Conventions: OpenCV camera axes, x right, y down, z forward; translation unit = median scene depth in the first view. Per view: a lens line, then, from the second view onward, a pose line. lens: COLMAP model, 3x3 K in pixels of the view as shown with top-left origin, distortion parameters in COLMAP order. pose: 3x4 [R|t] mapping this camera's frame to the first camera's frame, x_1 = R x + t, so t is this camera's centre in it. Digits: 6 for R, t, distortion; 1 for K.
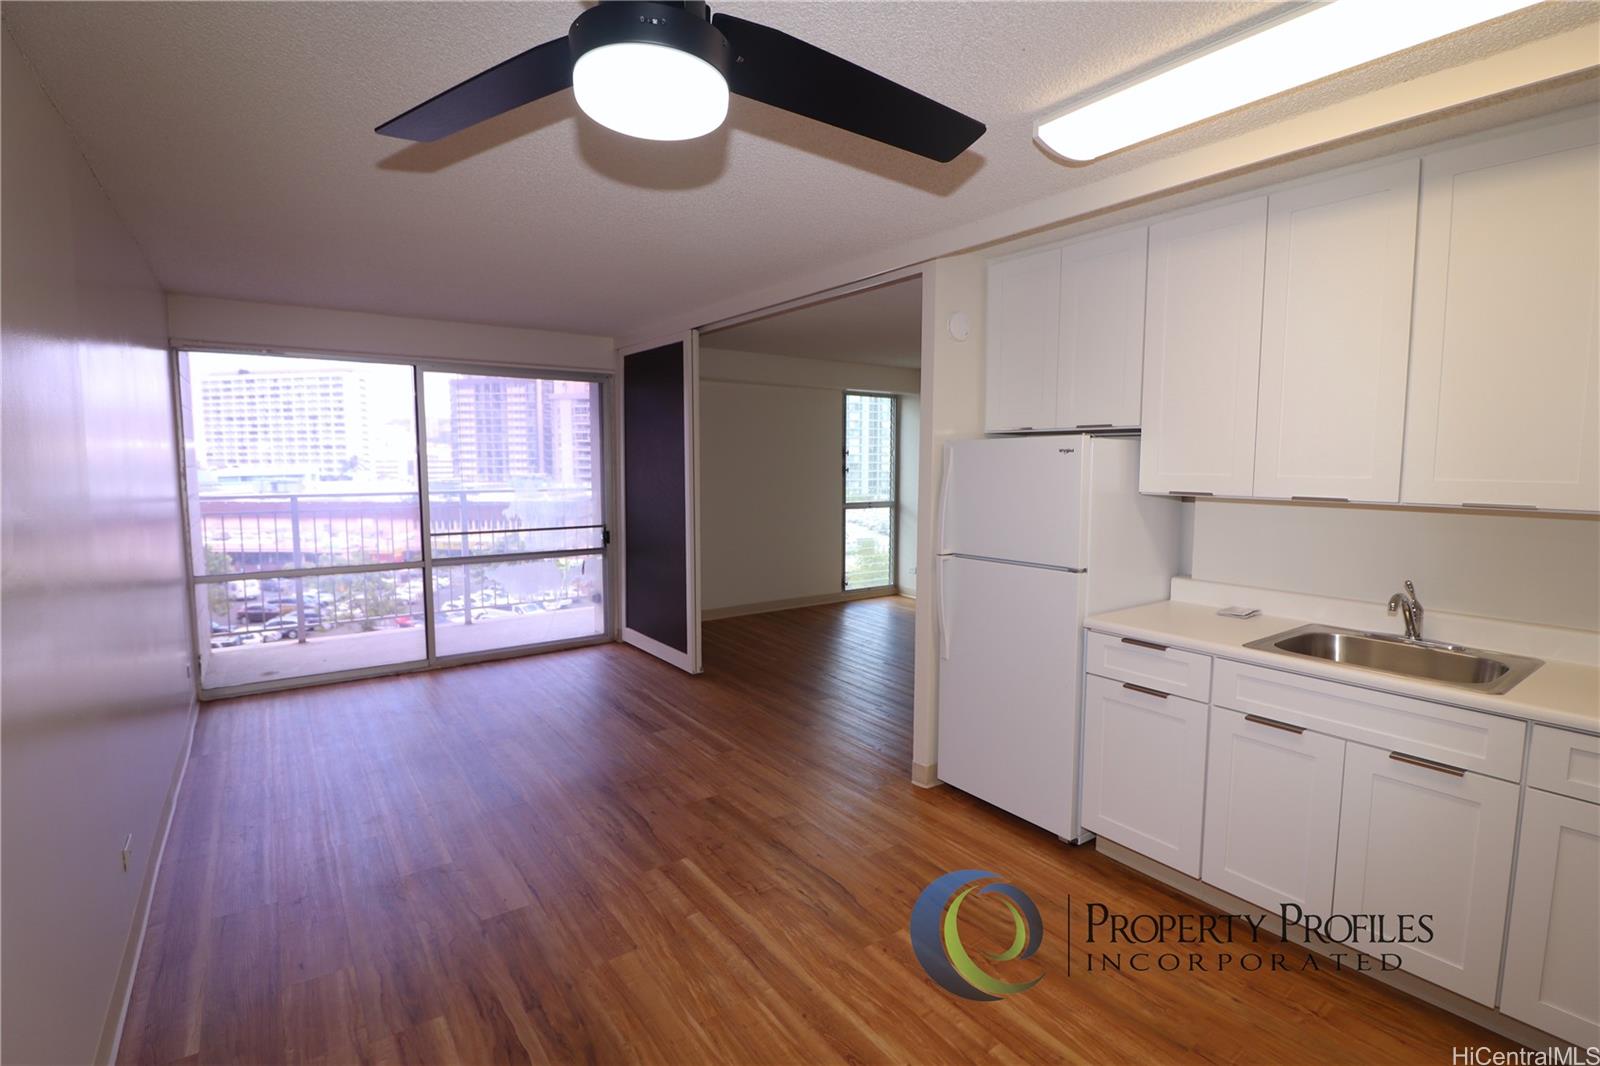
lens RADIAL K [[745.1, 0, 810.7], [0, 745.1, 528.0], [0, 0, 1]] dist [-0.000986, -0.001389]
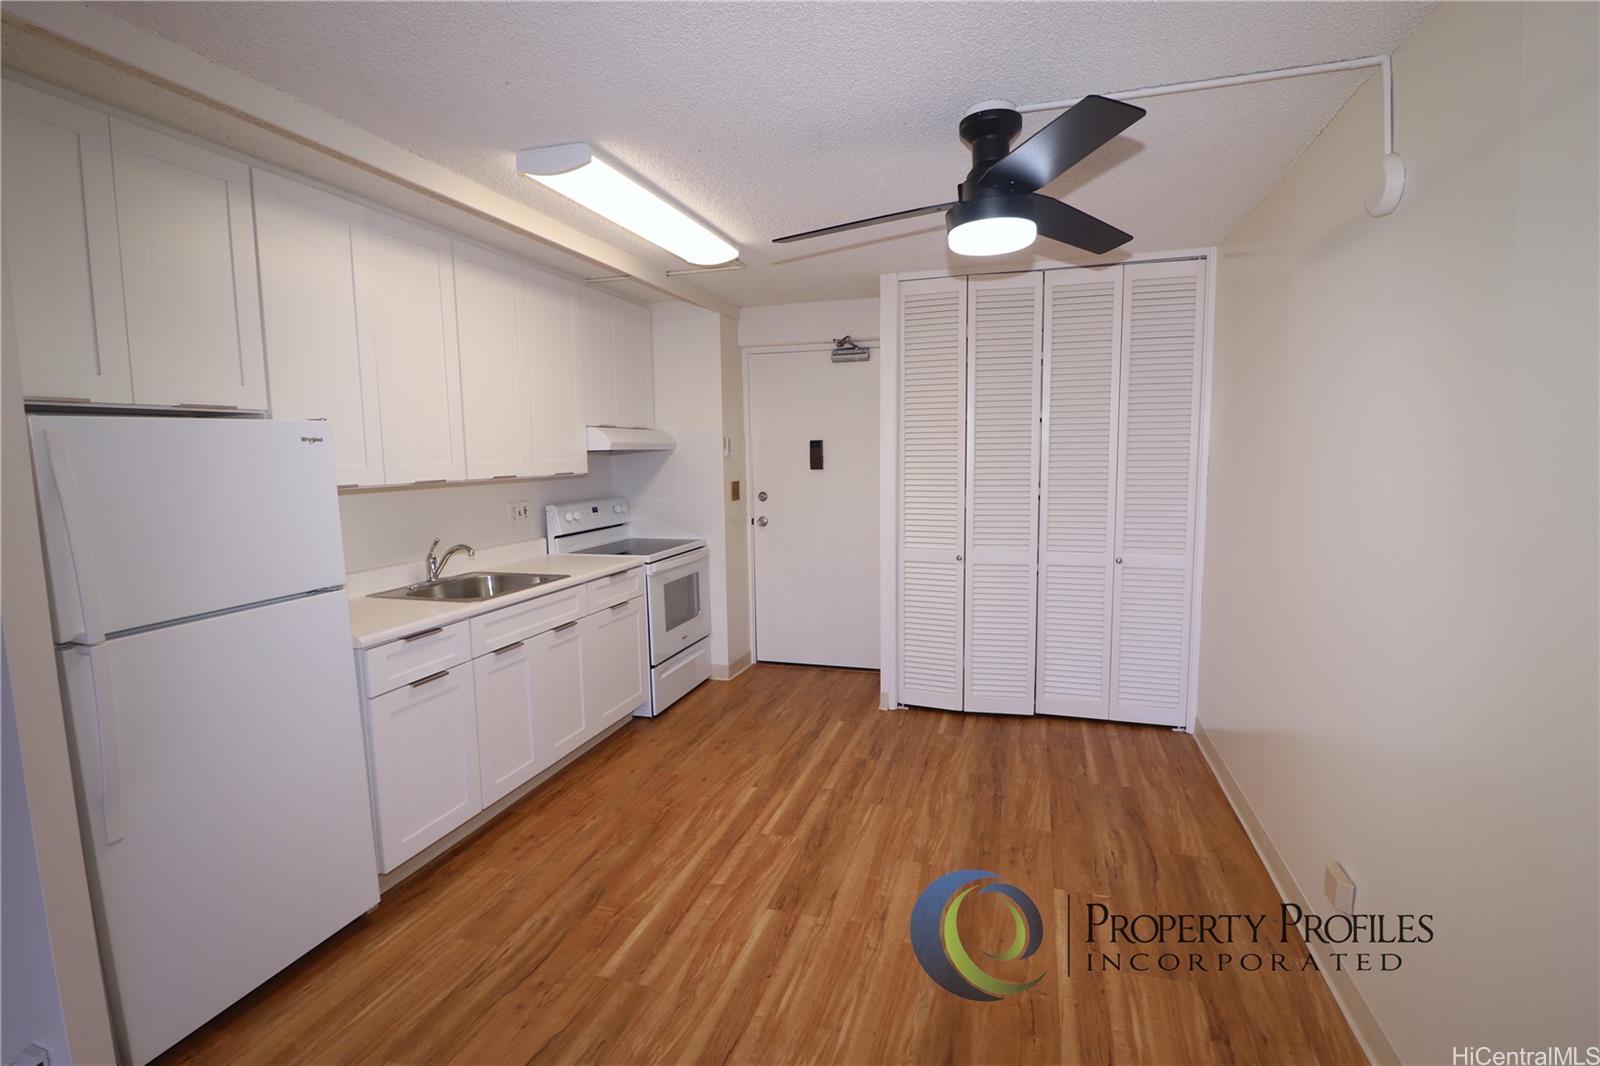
lens RADIAL K [[745.1, 0, 812.6], [0, 745.1, 531.8], [0, 0, 1]] dist [-0.000986, -0.001389]
pose [[-0.606922, -0.081161, 0.790606, -0.747768], [0.083715, 0.982710, 0.165146, -0.116341], [-0.790340, 0.166417, -0.589634, 1.330435]]
